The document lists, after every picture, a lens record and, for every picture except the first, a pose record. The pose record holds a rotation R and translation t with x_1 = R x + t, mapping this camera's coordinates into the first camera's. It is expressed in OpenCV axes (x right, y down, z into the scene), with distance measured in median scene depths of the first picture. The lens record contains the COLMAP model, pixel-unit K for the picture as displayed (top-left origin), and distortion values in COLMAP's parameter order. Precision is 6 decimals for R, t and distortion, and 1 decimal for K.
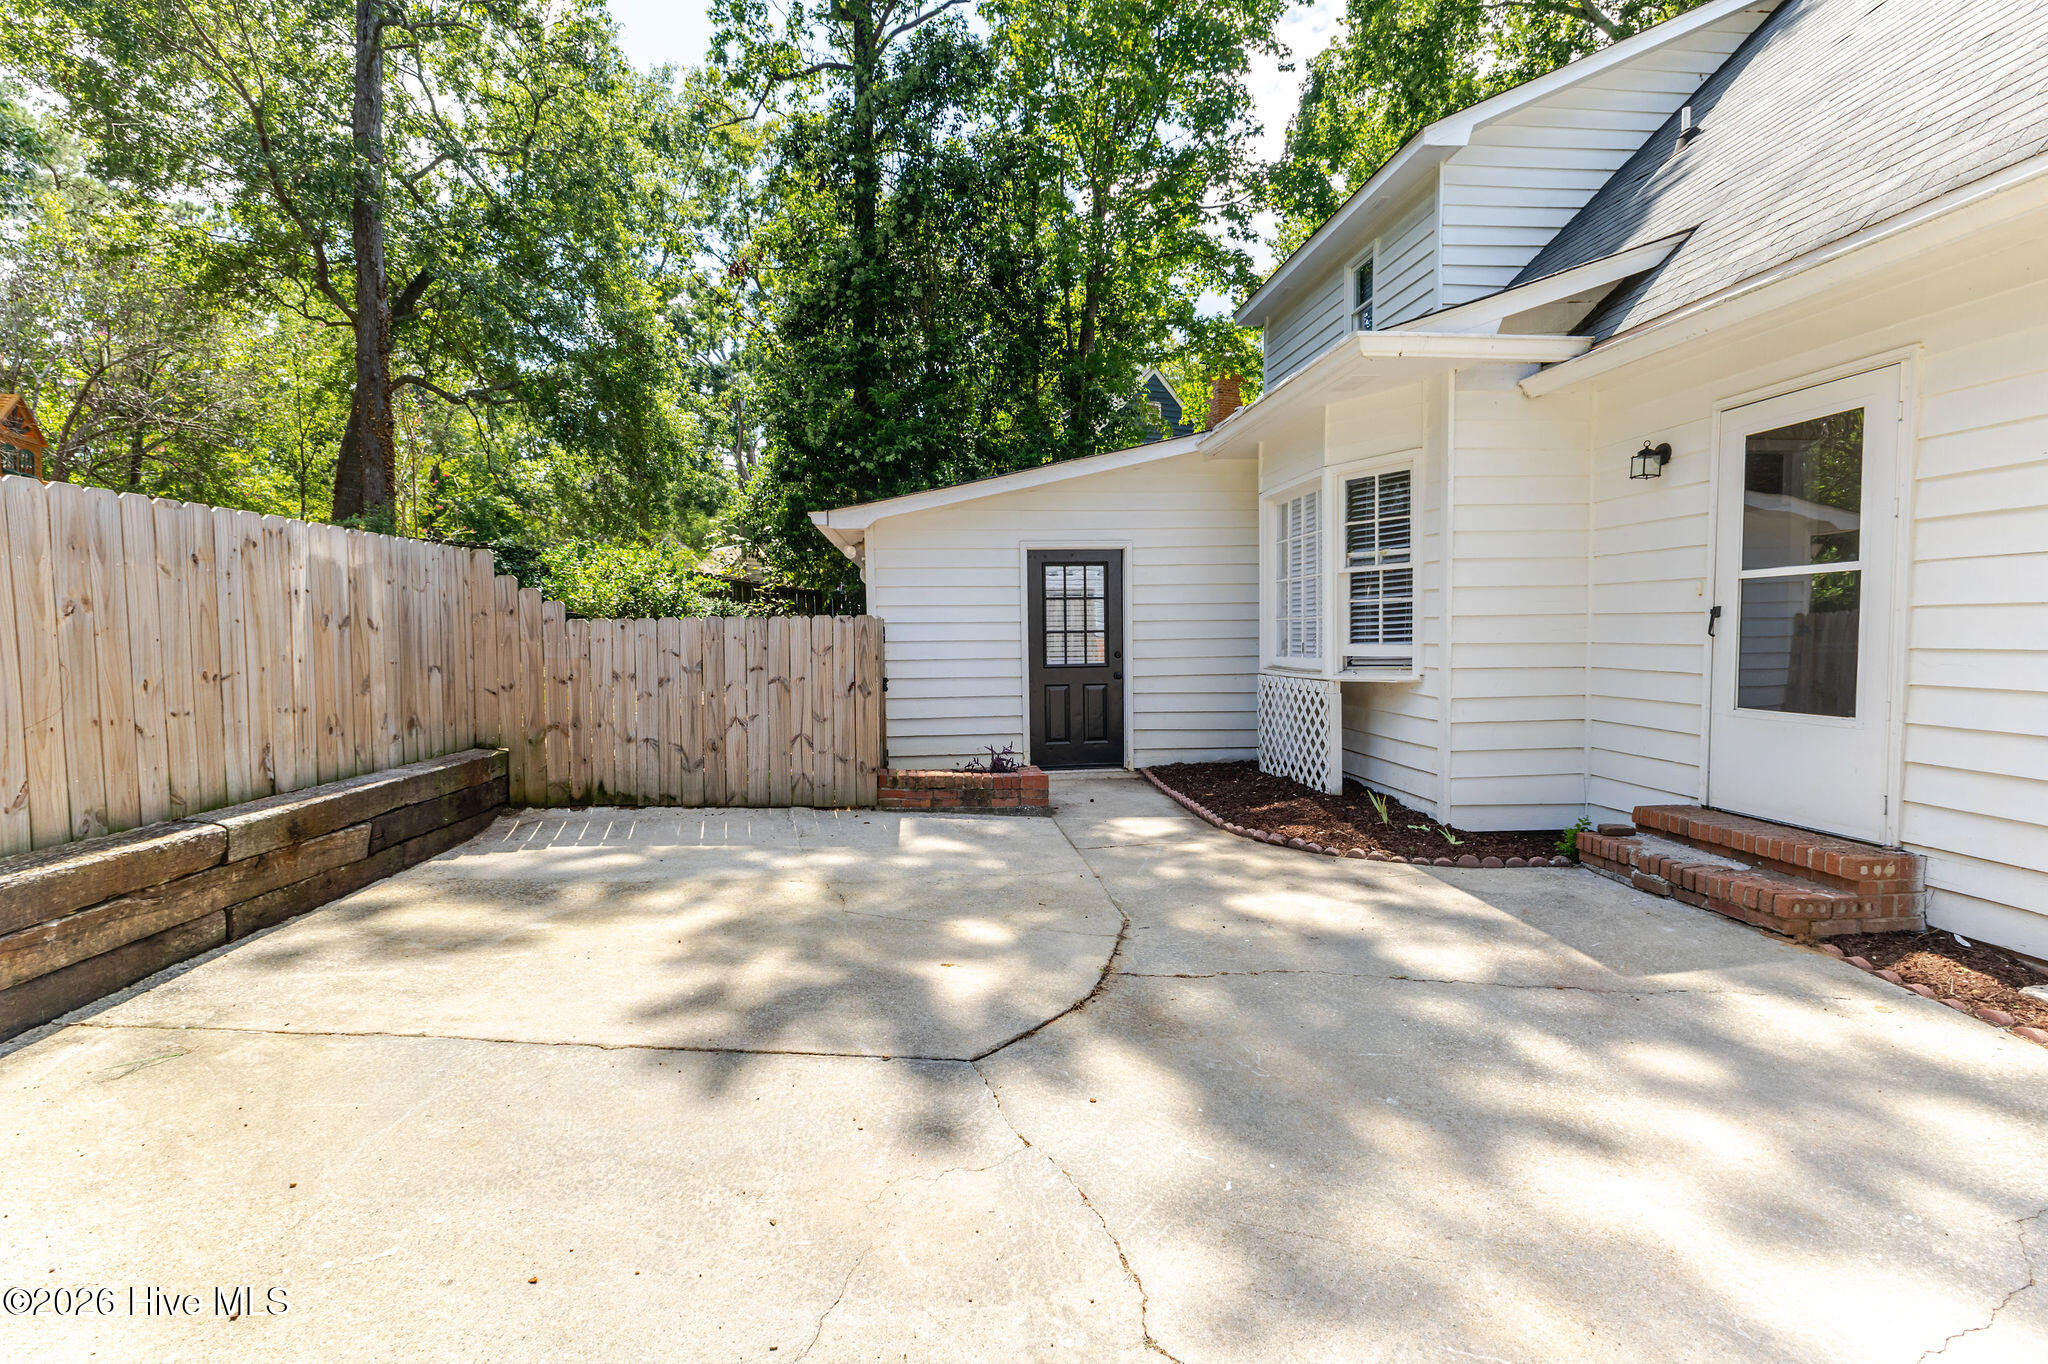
lens RADIAL K [[953.0, 0, 1027.6], [0, 953.0, 682.2], [0, 0, 1]] dist [0.006127, 0.001052]
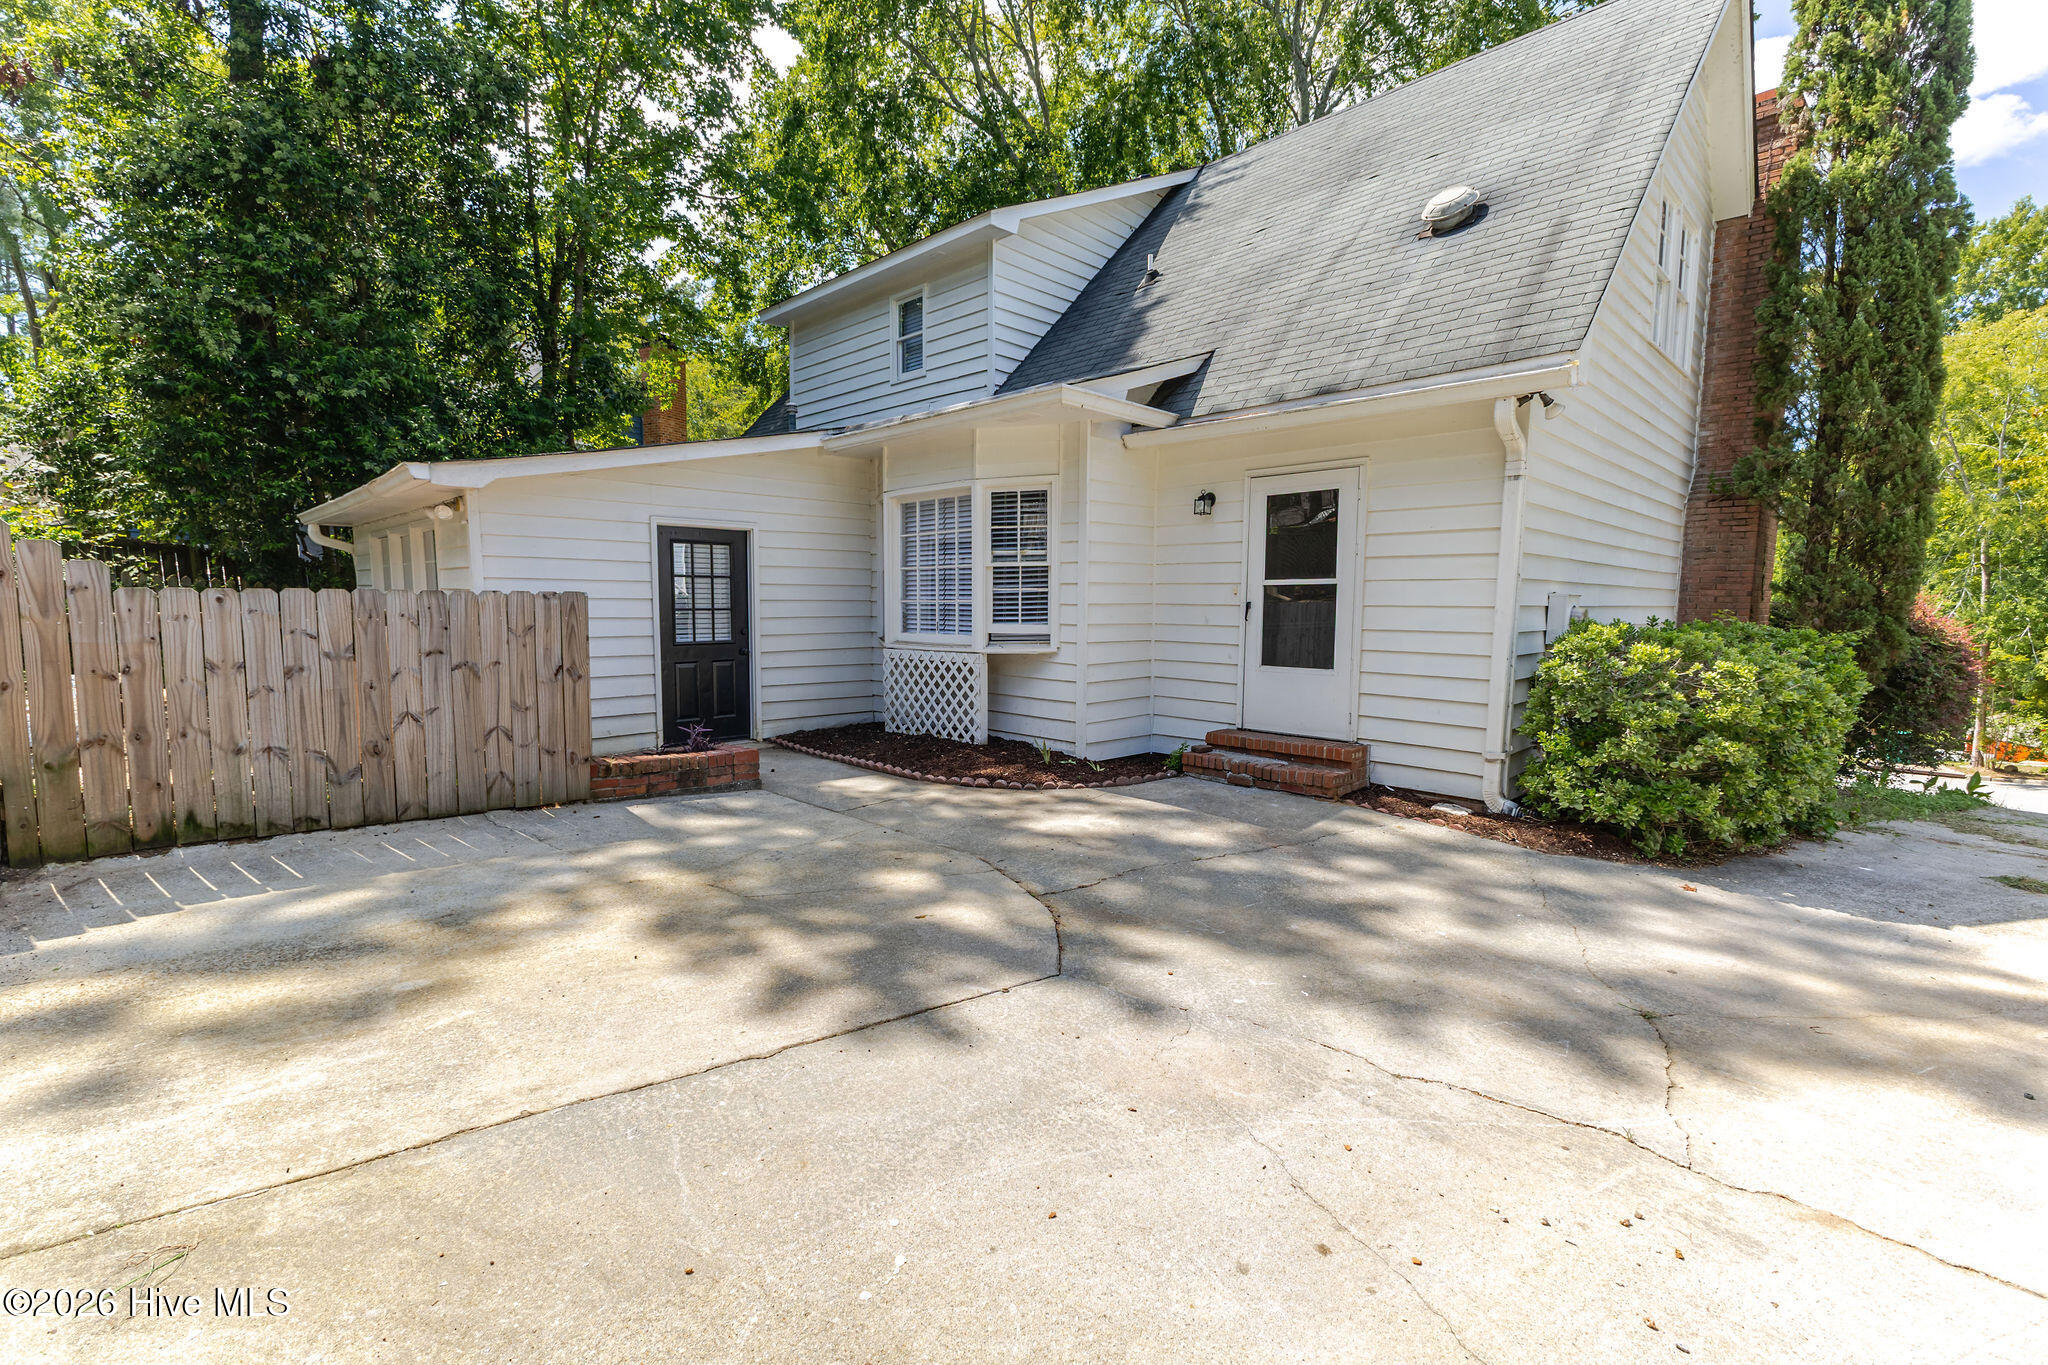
lens RADIAL K [[874.8, 0, 1029.0], [0, 874.8, 681.7], [0, 0, 1]] dist [0.003288, 0.000170]
pose [[0.779058, -0.040488, 0.625643, -0.362317], [0.019094, 0.998982, 0.040873, -0.010257], [-0.626661, -0.019897, 0.779038, 0.075845]]
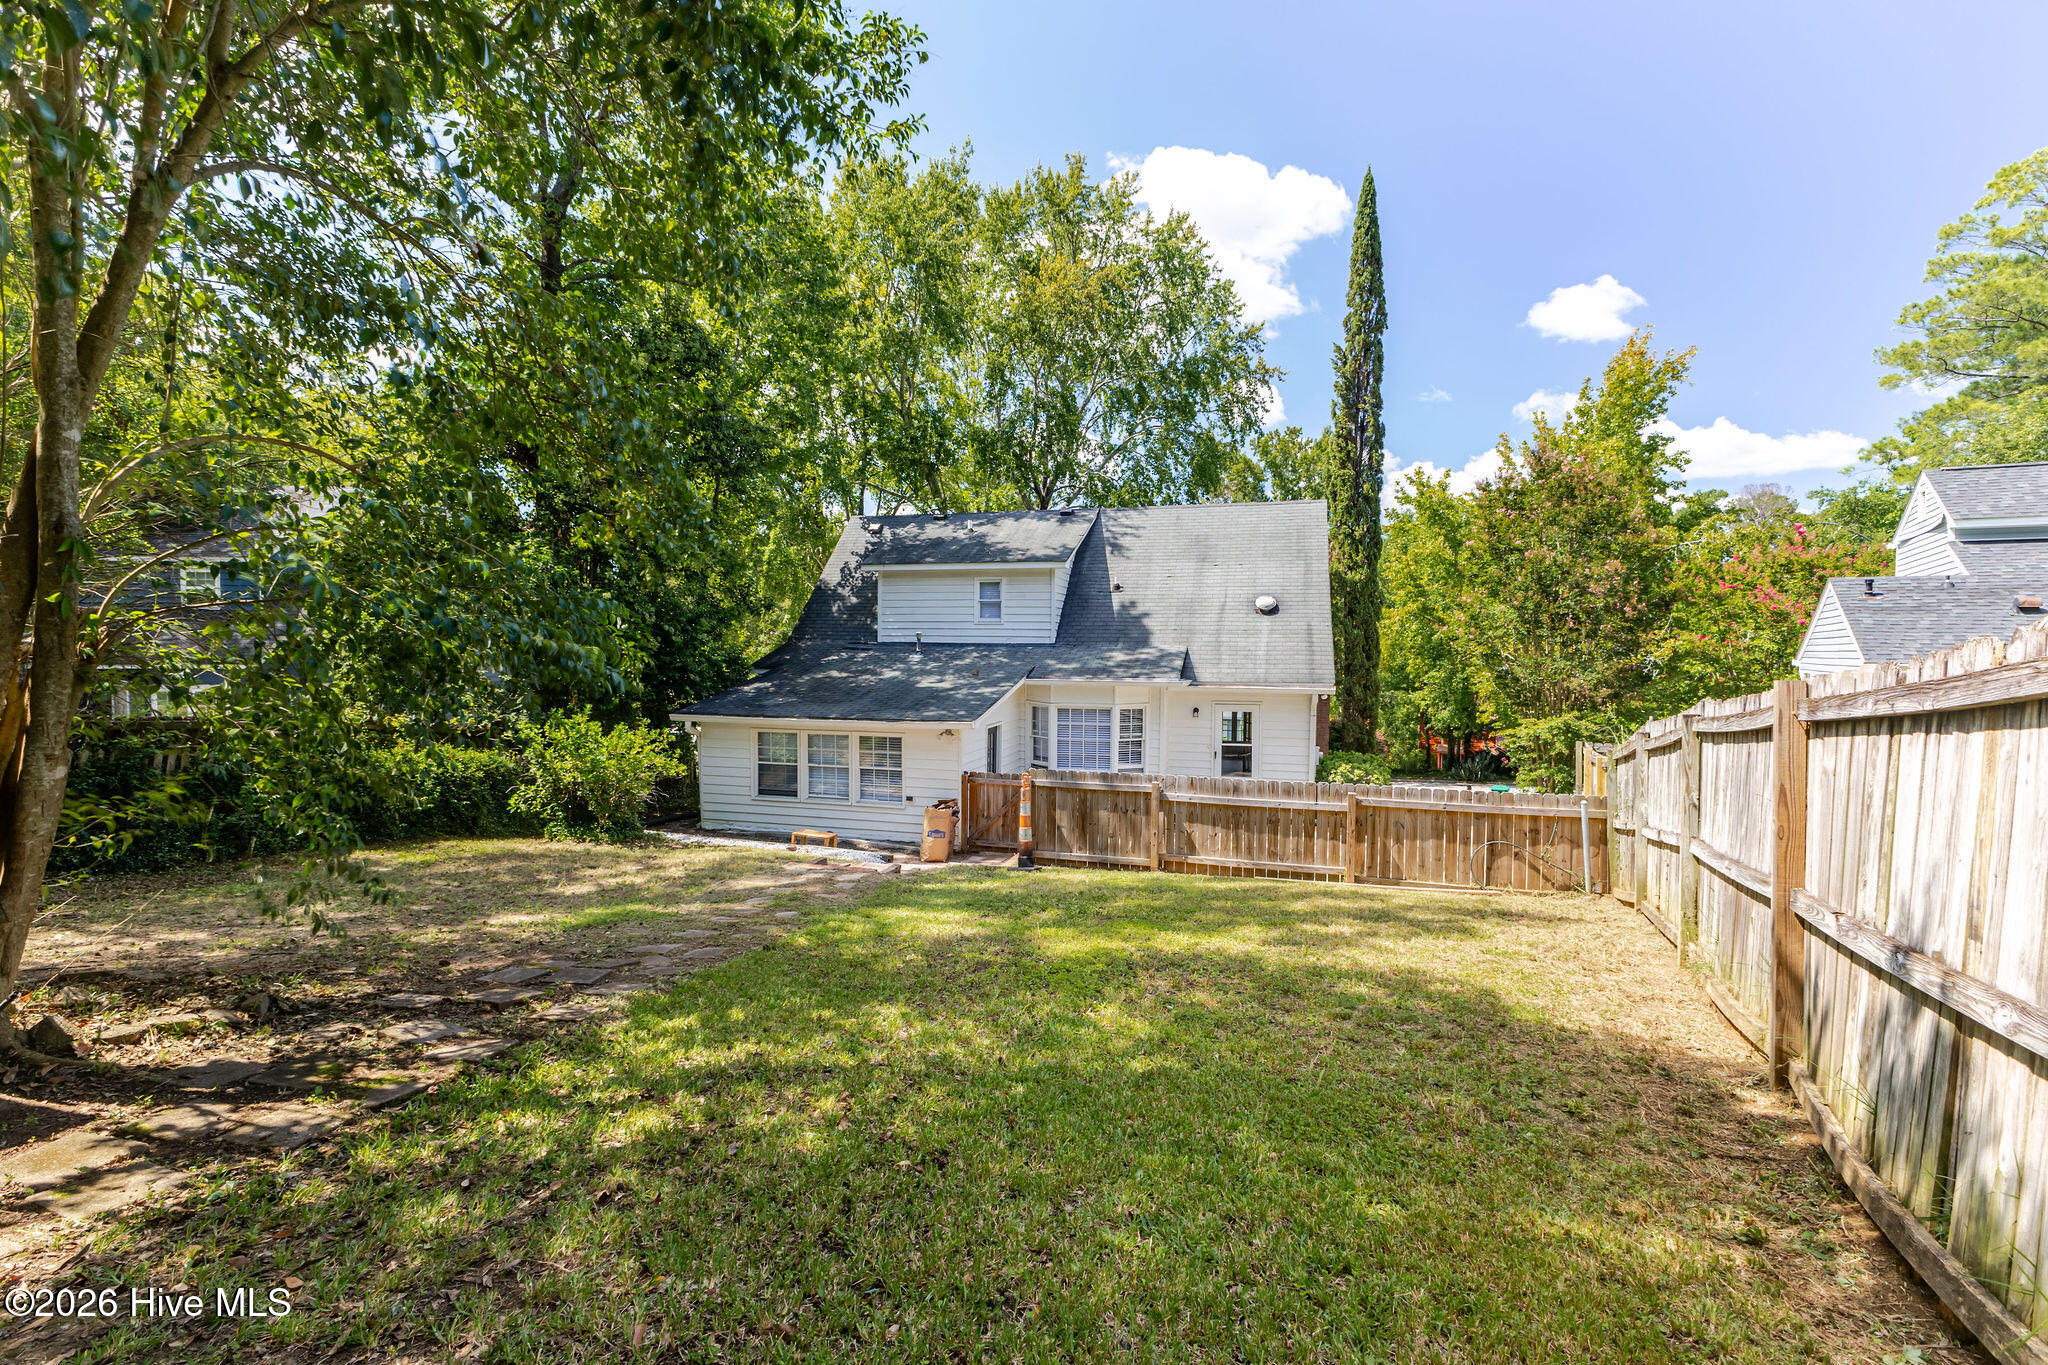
lens RADIAL K [[874.8, 0, 1029.0], [0, 874.8, 681.7], [0, 0, 1]] dist [0.003288, 0.000170]
pose [[0.365404, -0.036374, 0.930138, -2.381043], [0.041406, 0.998882, 0.022796, -0.384073], [-0.929927, 0.030184, 0.366502, 0.270047]]
